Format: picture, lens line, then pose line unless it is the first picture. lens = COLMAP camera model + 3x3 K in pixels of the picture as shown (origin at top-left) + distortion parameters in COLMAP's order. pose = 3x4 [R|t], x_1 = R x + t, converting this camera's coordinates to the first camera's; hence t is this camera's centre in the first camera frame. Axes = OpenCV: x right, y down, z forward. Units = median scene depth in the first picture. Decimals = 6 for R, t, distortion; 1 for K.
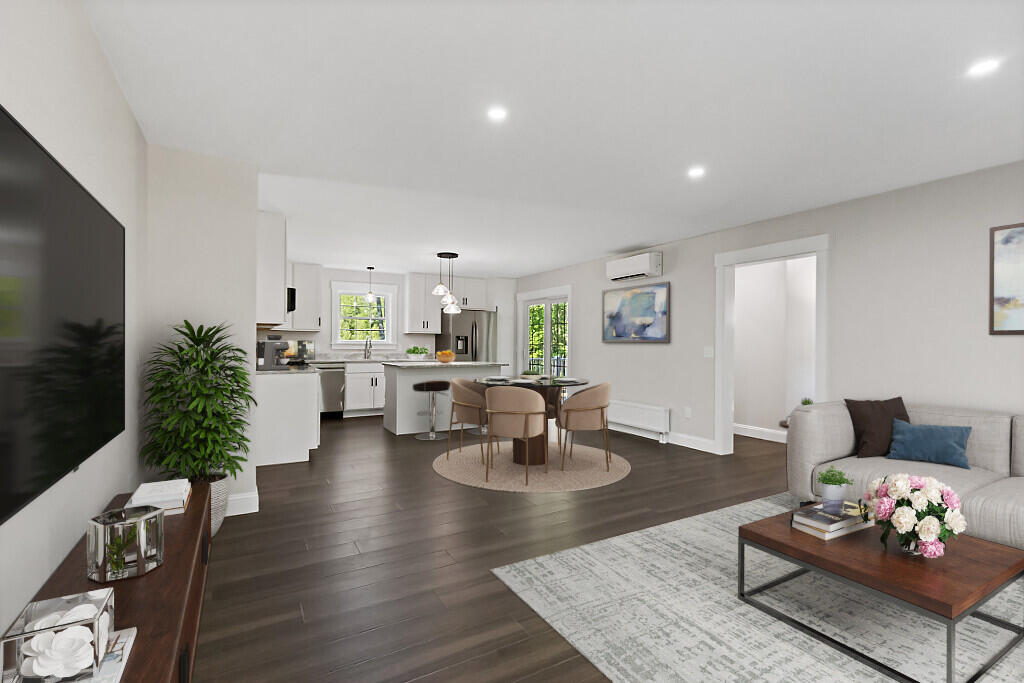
lens RADIAL K [[468.6, 0, 505.4], [0, 468.6, 345.7], [0, 0, 1]] dist [-0.001847, -0.000425]
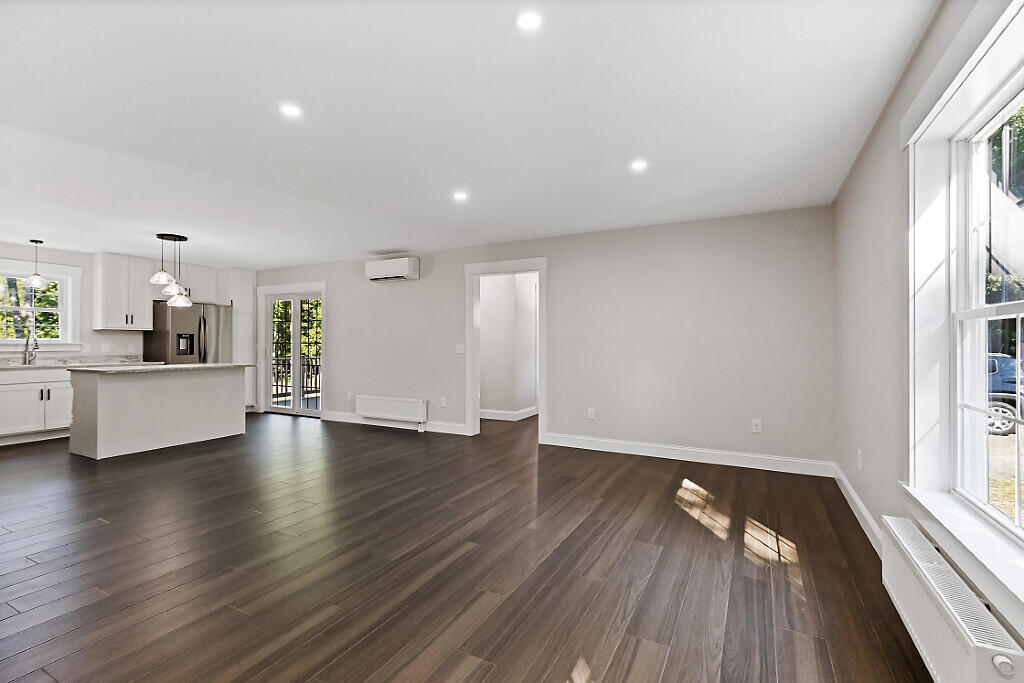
lens RADIAL K [[466.4, 0, 512.7], [0, 466.4, 342.3], [0, 0, 1]] dist [-0.000018, 0.000095]
pose [[0.843042, -0.006145, 0.537813, -0.059233], [0.007867, 0.999969, -0.000906, 0.000589], [-0.537791, 0.004995, 0.843064, -0.032058]]
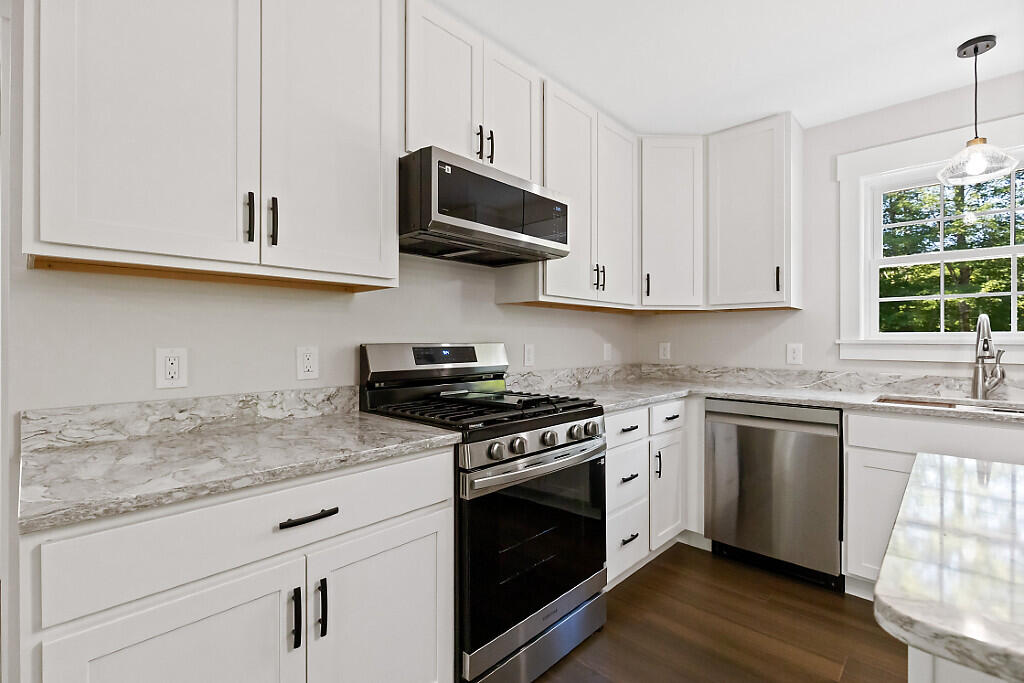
lens RADIAL K [[465.3, 0, 508.8], [0, 465.3, 339.8], [0, 0, 1]] dist [-0.000029, -0.000624]
pose [[0.294343, -0.005014, -0.955687, -0.144265], [-0.002157, 0.999980, -0.005911, -0.004295], [0.955698, 0.003801, 0.294326, 0.806446]]
